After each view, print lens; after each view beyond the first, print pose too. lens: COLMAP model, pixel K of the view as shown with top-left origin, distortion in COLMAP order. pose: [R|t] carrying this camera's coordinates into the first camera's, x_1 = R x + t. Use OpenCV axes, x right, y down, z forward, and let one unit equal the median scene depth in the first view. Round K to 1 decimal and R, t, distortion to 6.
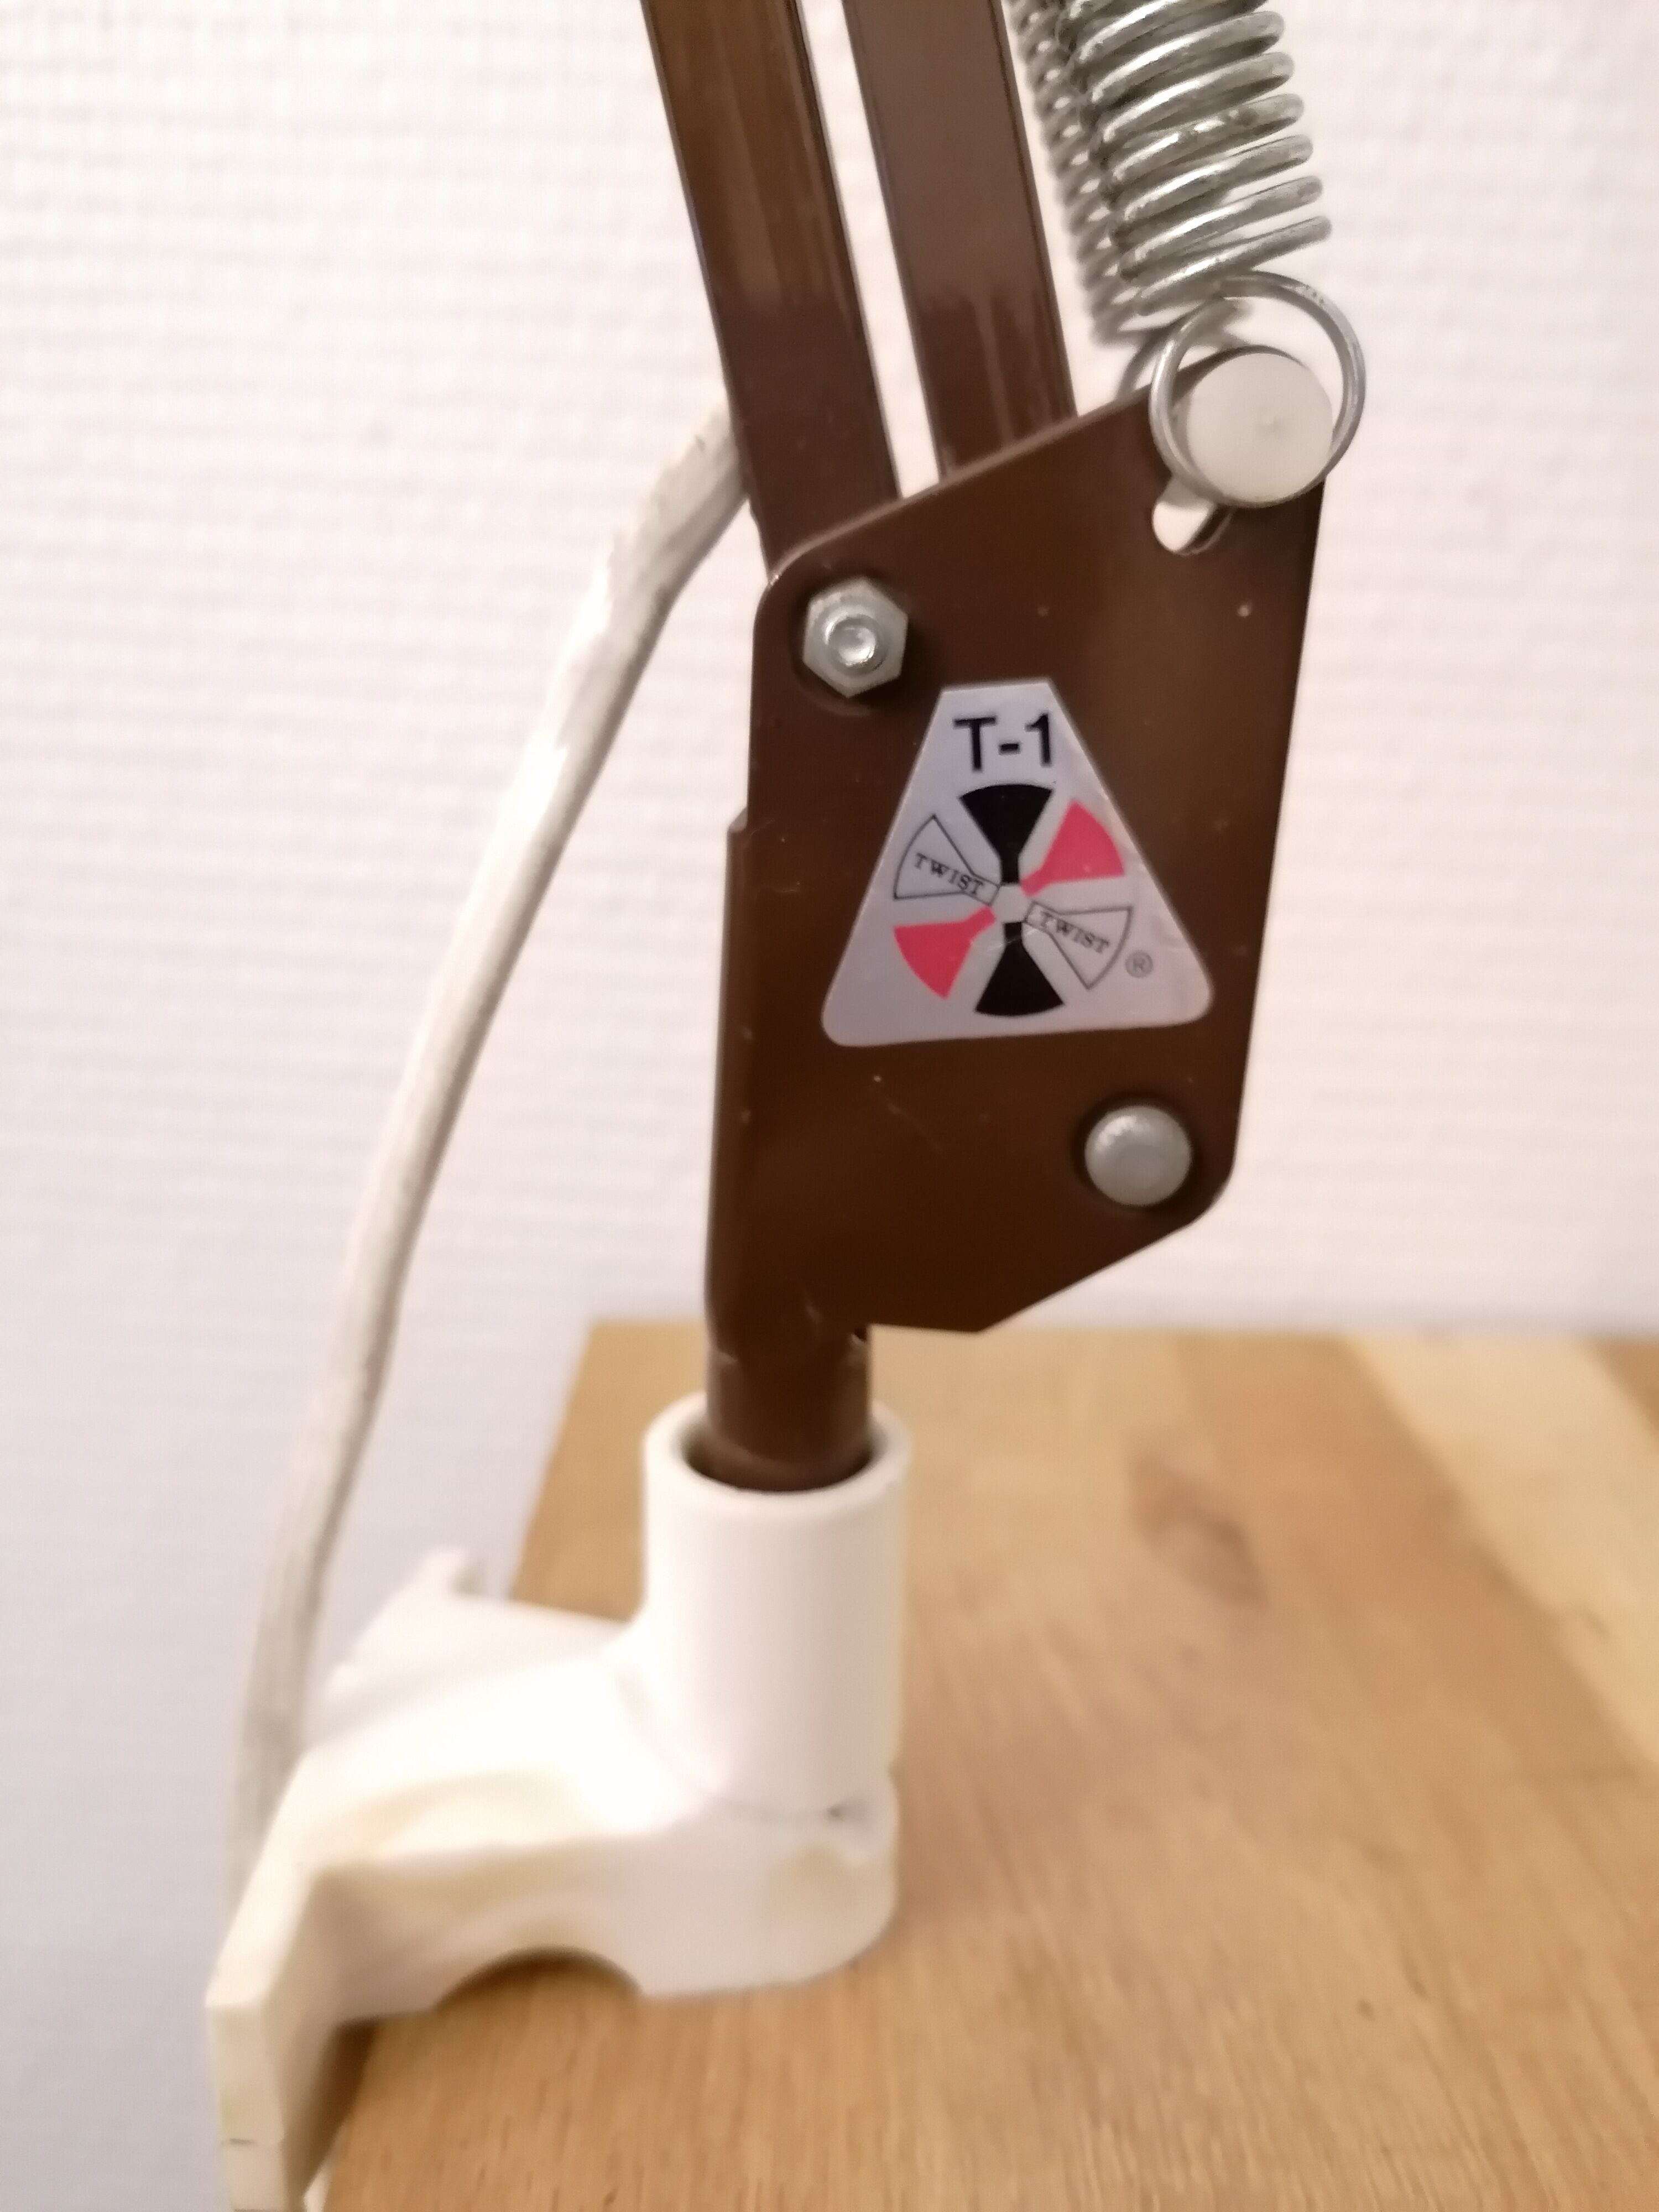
lens RADIAL K [[1790.4, 0, 829.5], [0, 1790.4, 1106.0], [0, 0, 1]] dist [-0.029811, -0.005171]
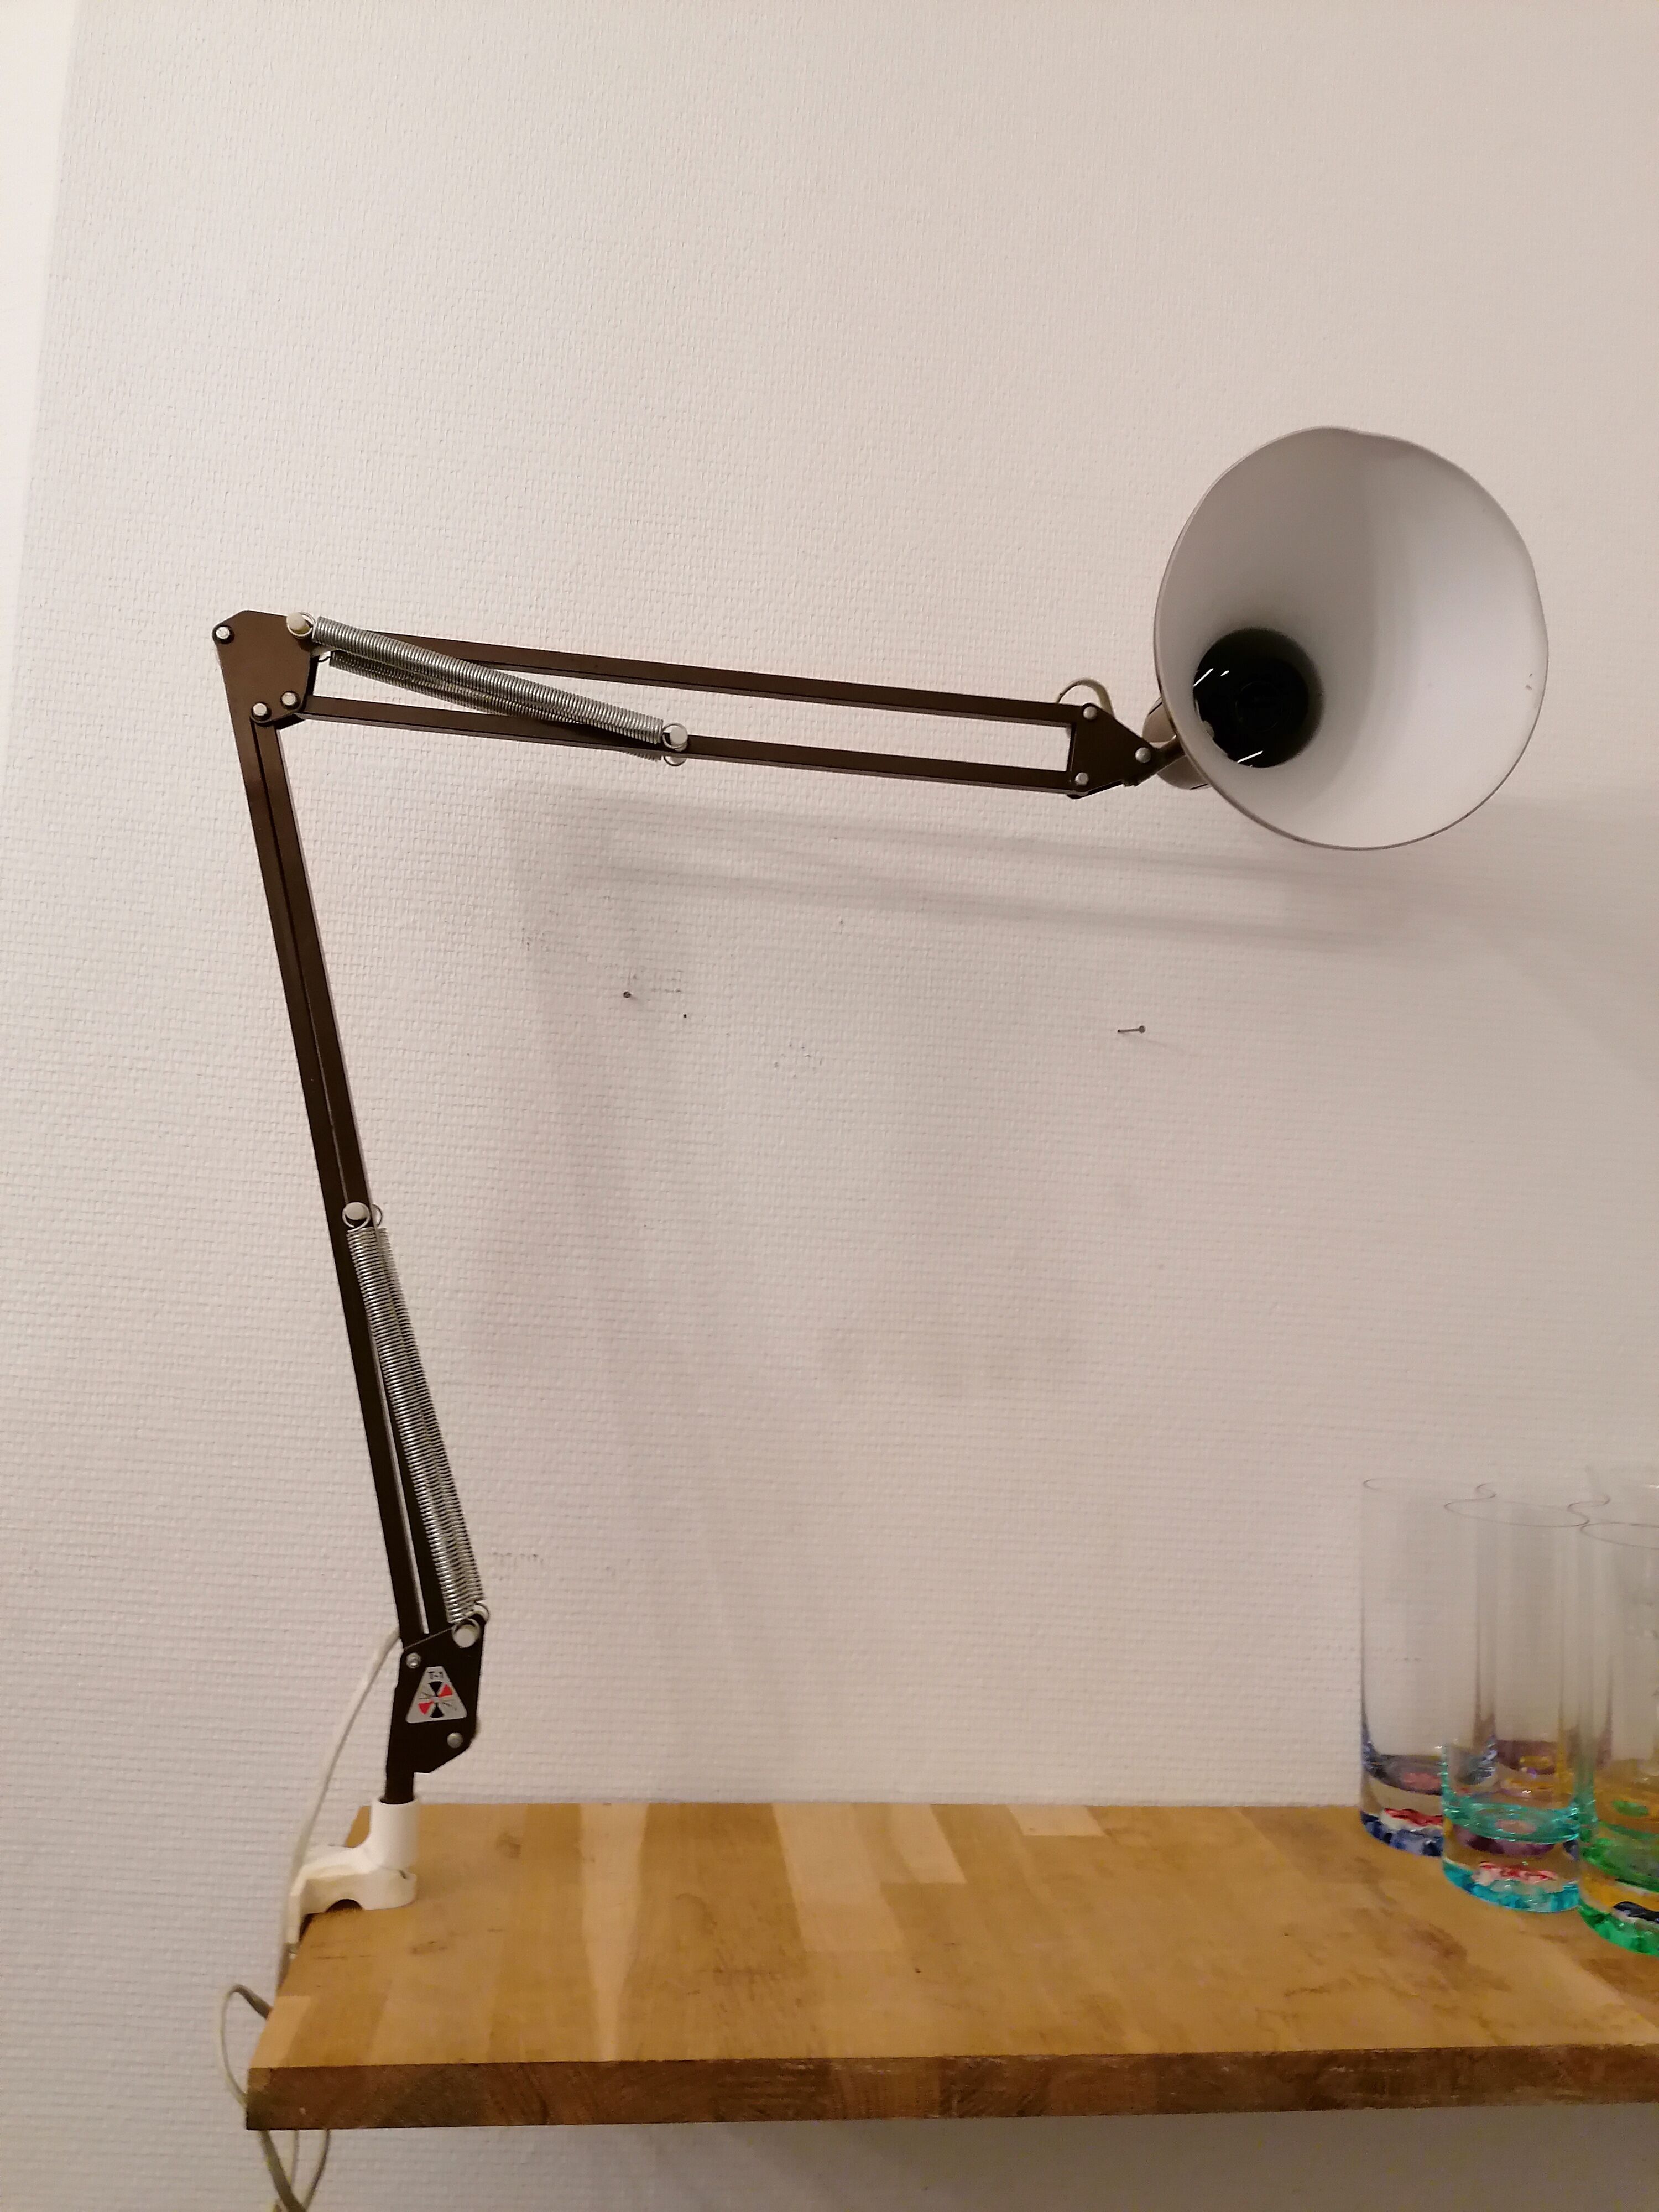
lens RADIAL K [[1715.2, 0, 843.8], [0, 1715.2, 1106.7], [0, 0, 1]] dist [0.131930, -0.191853]
pose [[0.992248, 0.026168, 0.121485, 0.677285], [0.018816, 0.934672, -0.355013, 0.140540], [-0.122838, 0.354547, 0.926934, -5.346594]]
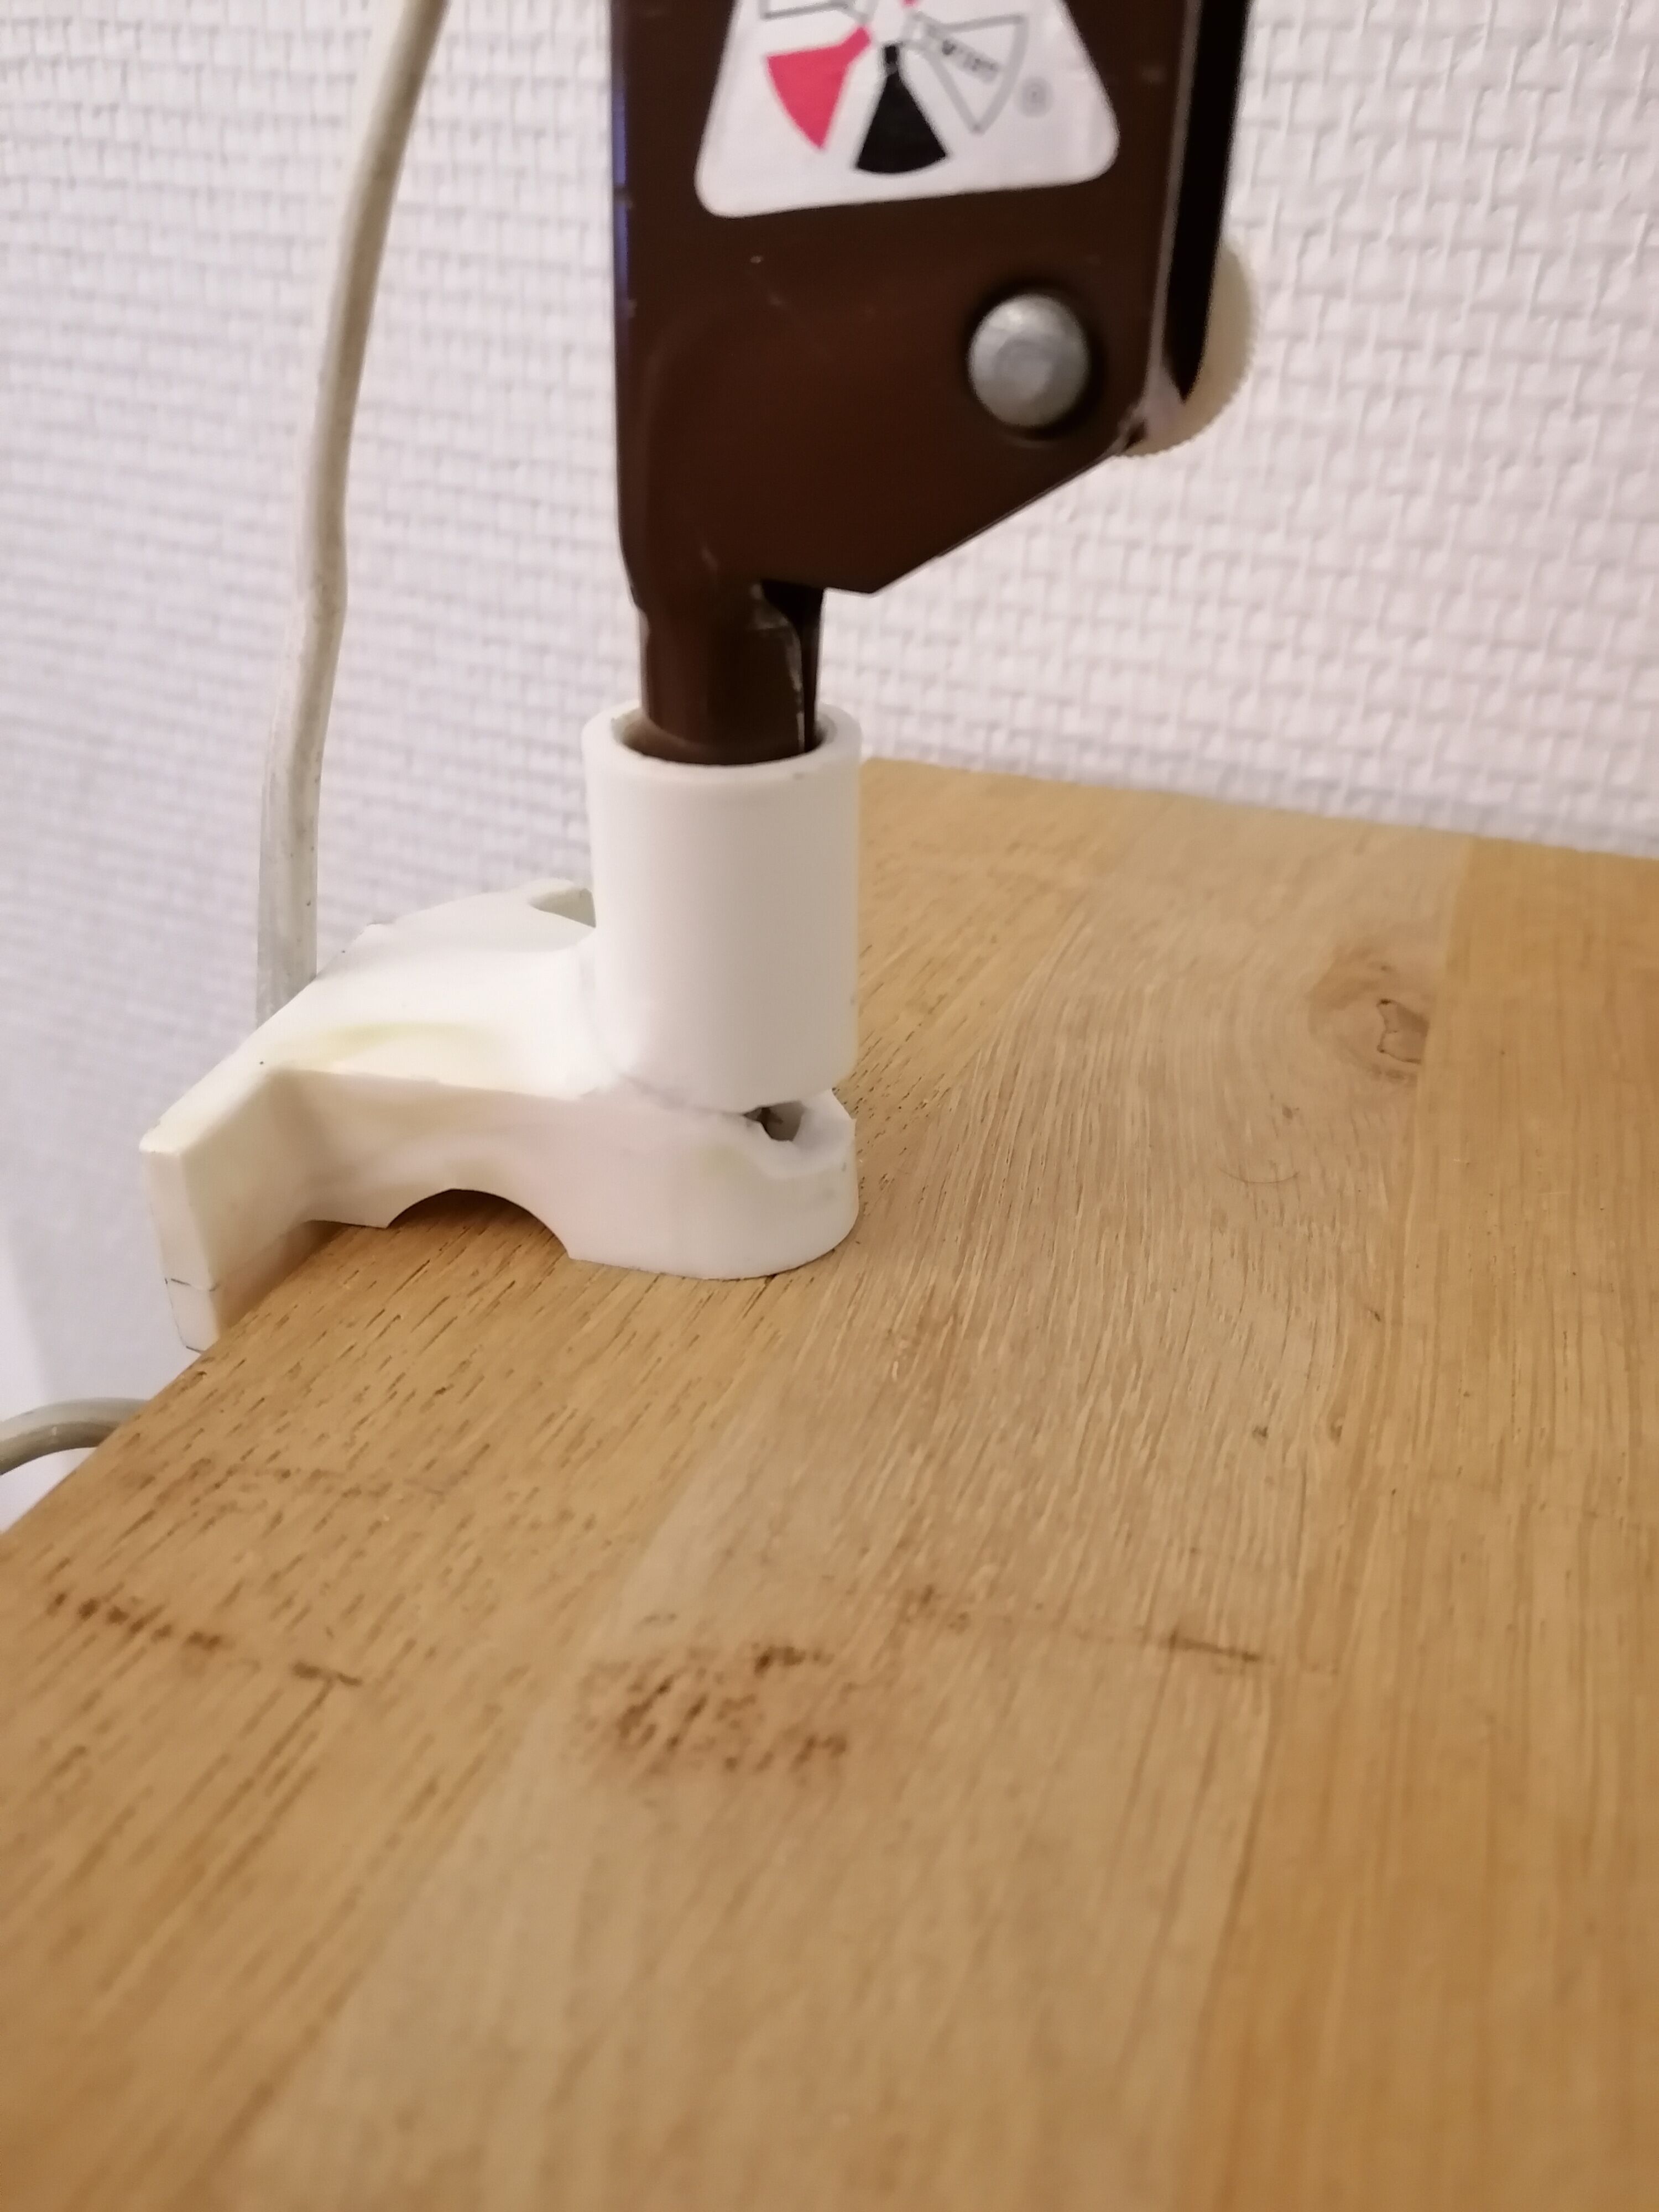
lens RADIAL K [[1704.8, 0, 829.5], [0, 1704.8, 1106.0], [0, 0, 1]] dist [0.085339, -0.176047]
pose [[0.927155, 0.174339, -0.331647, 0.381644], [-0.100566, 0.968464, 0.227956, 0.176462], [0.360929, -0.177998, 0.915449, 0.147650]]
